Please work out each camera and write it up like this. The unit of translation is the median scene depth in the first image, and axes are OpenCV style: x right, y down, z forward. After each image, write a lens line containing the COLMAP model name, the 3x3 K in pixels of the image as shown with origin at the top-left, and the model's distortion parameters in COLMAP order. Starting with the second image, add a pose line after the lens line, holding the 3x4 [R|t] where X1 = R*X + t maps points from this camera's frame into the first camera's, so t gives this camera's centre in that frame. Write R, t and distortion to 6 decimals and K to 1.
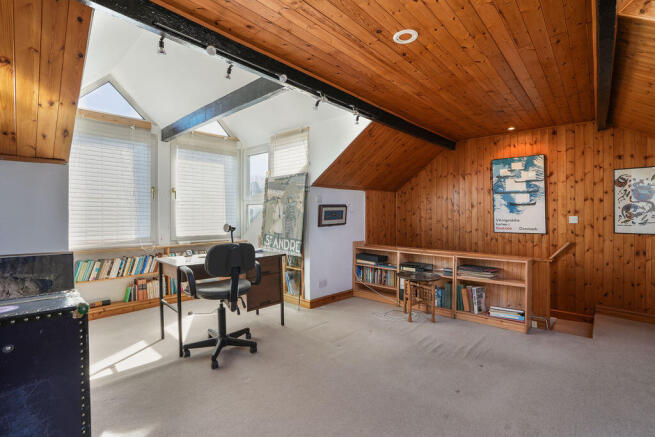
lens RADIAL K [[304.0, 0, 327.5], [0, 304.0, 218.5], [0, 0, 1]] dist [-0.035502, 0.000644]
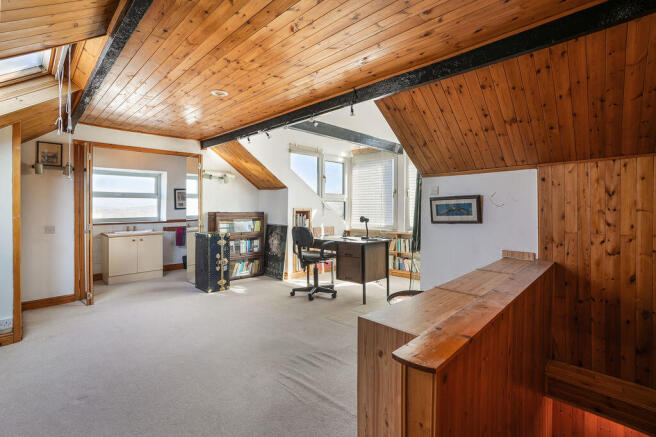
lens RADIAL K [[304.4, 0, 328.0], [0, 304.4, 218.5], [0, 0, 1]] dist [-0.035502, 0.000644]
pose [[-0.033179, 0.028207, -0.999051, 0.838163], [-0.015216, 0.999472, 0.028724, -0.006615], [0.999334, 0.016155, -0.032733, 0.734930]]
